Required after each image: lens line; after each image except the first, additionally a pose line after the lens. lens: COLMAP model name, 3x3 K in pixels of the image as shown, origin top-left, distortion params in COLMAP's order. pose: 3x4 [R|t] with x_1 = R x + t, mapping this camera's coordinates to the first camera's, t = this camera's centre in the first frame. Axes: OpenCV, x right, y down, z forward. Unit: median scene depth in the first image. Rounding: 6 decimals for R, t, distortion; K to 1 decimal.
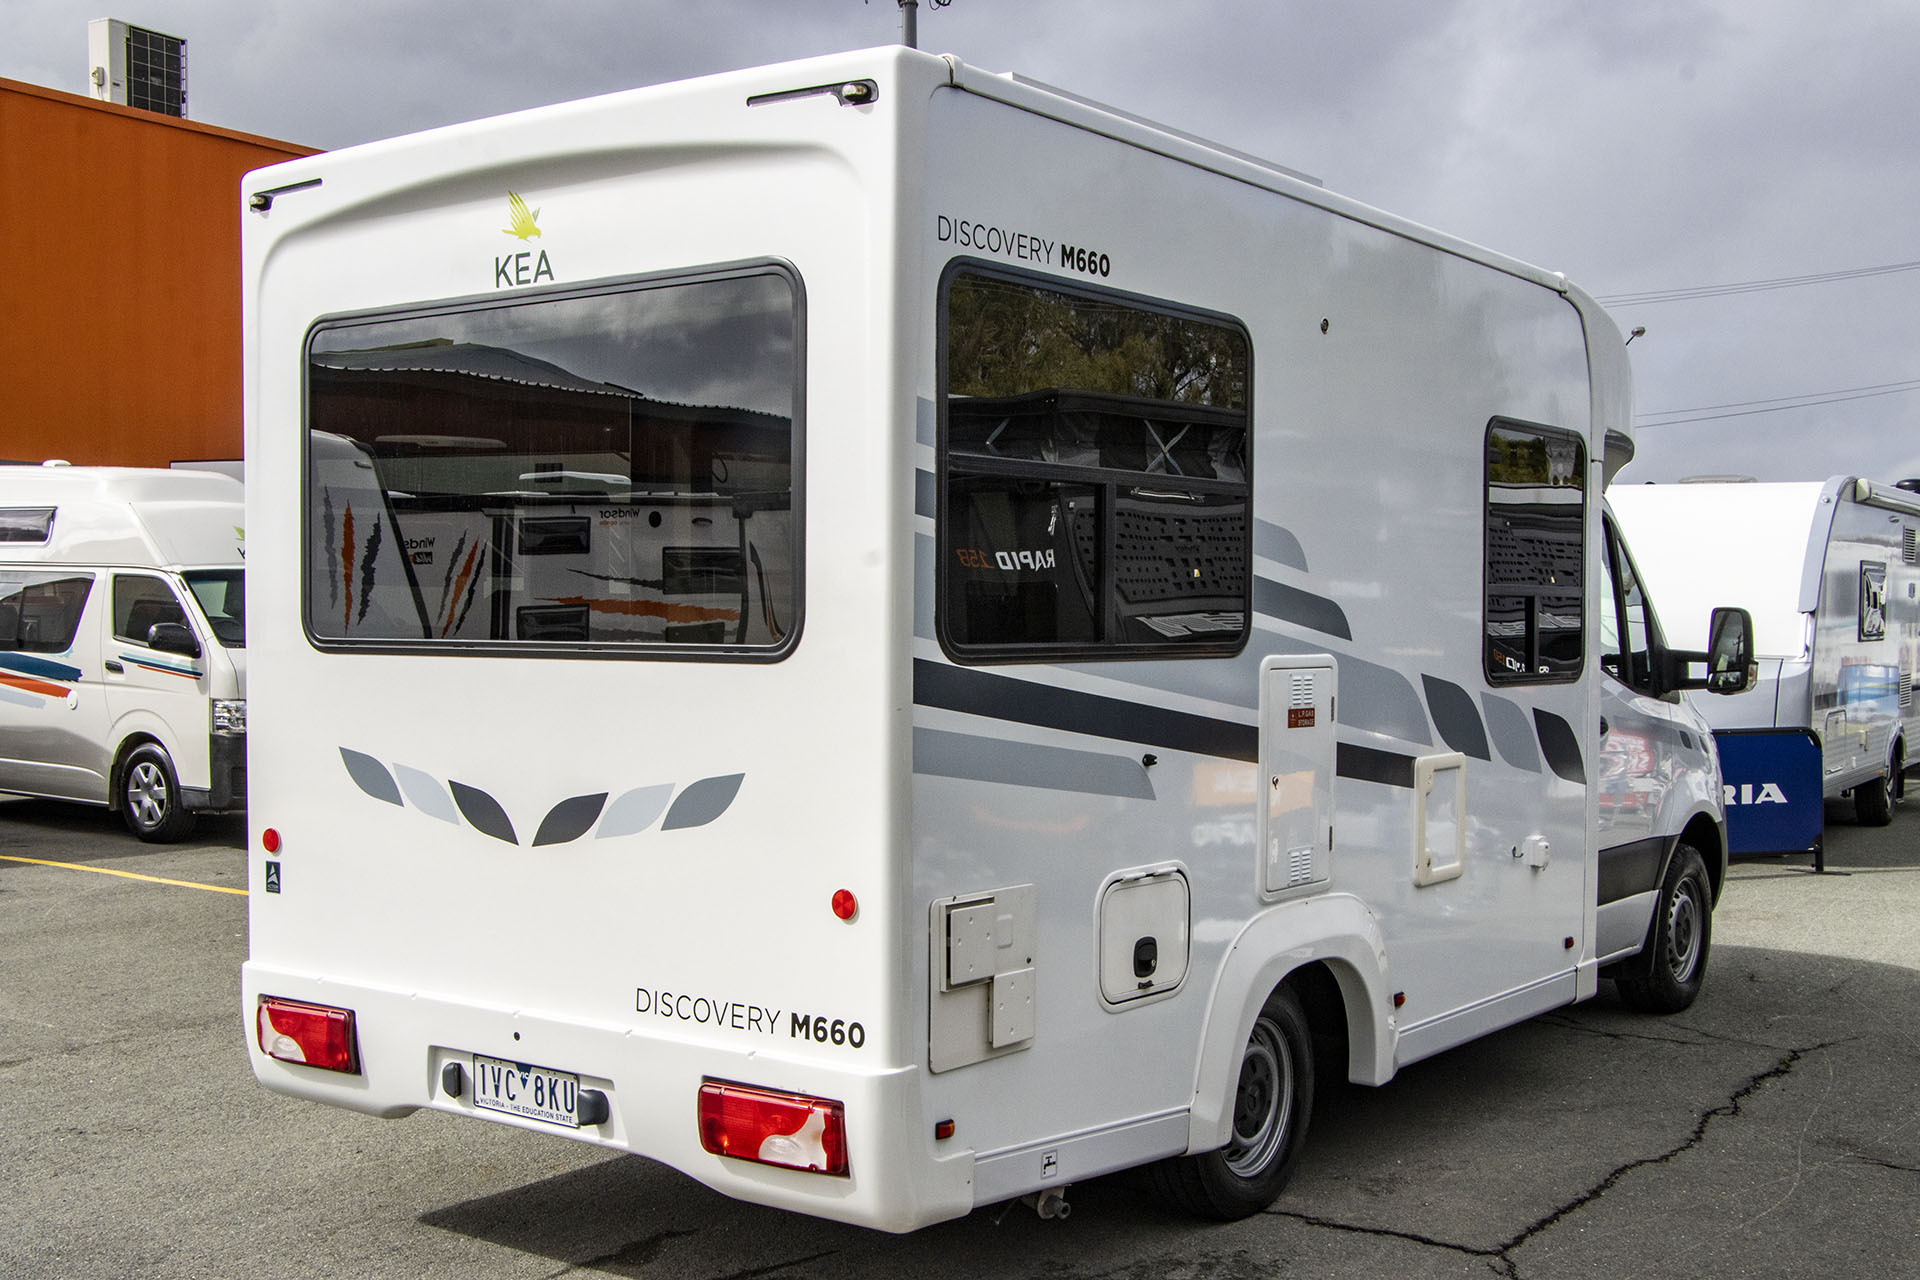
lens RADIAL K [[2149.3, 0, 949.3], [0, 2149.3, 650.6], [0, 0, 1]] dist [-0.032653, 0.000000]
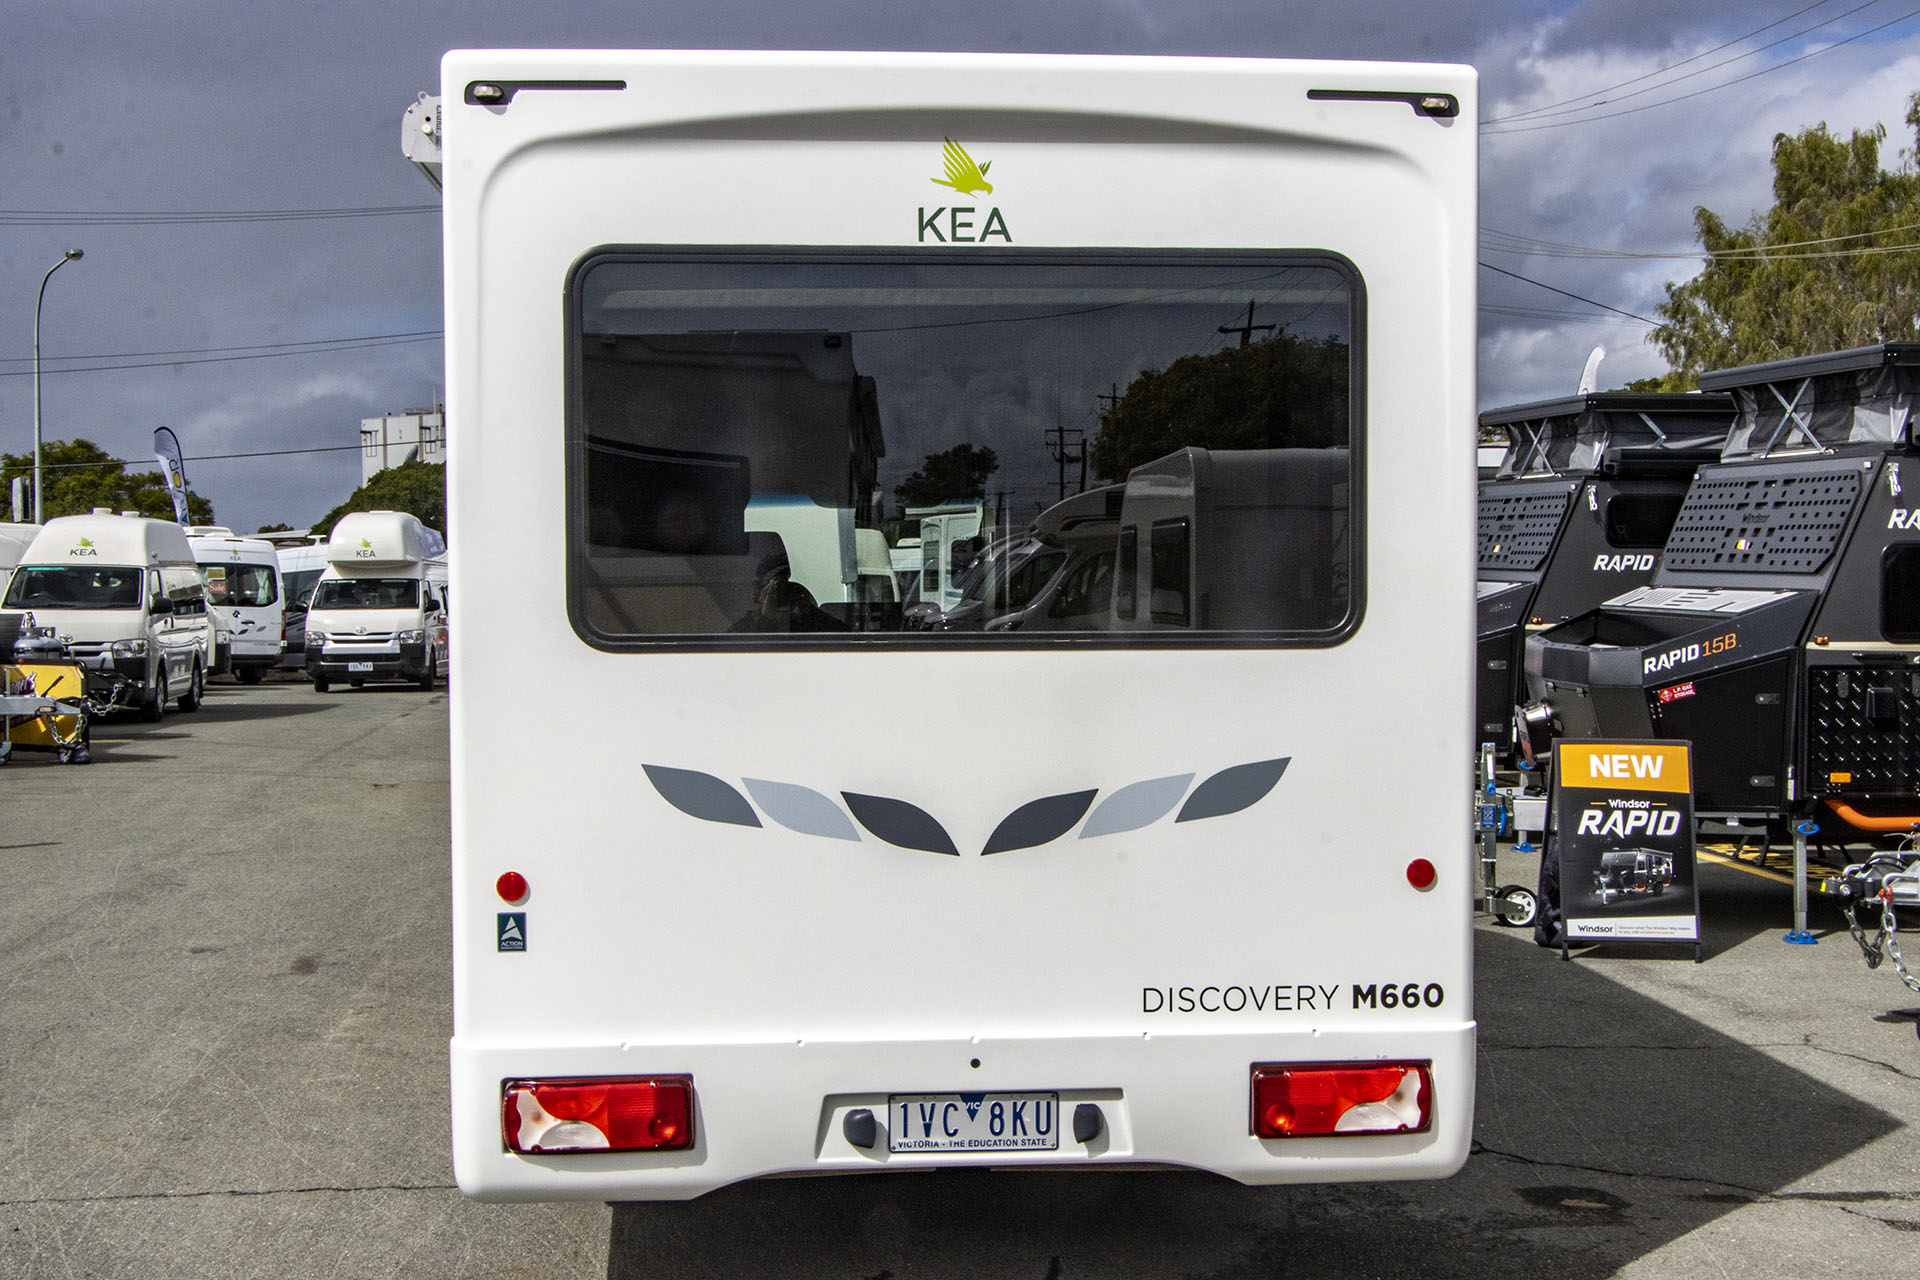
lens RADIAL K [[2542.9, 0, 959.2], [0, 2542.9, 646.3], [0, 0, 1]] dist [-0.027639, 0.000000]
pose [[0.748985, -0.024765, 0.662124, -0.959253], [0.020350, 0.999690, 0.014372, -0.014612], [-0.662274, 0.002710, 0.749257, 0.198002]]
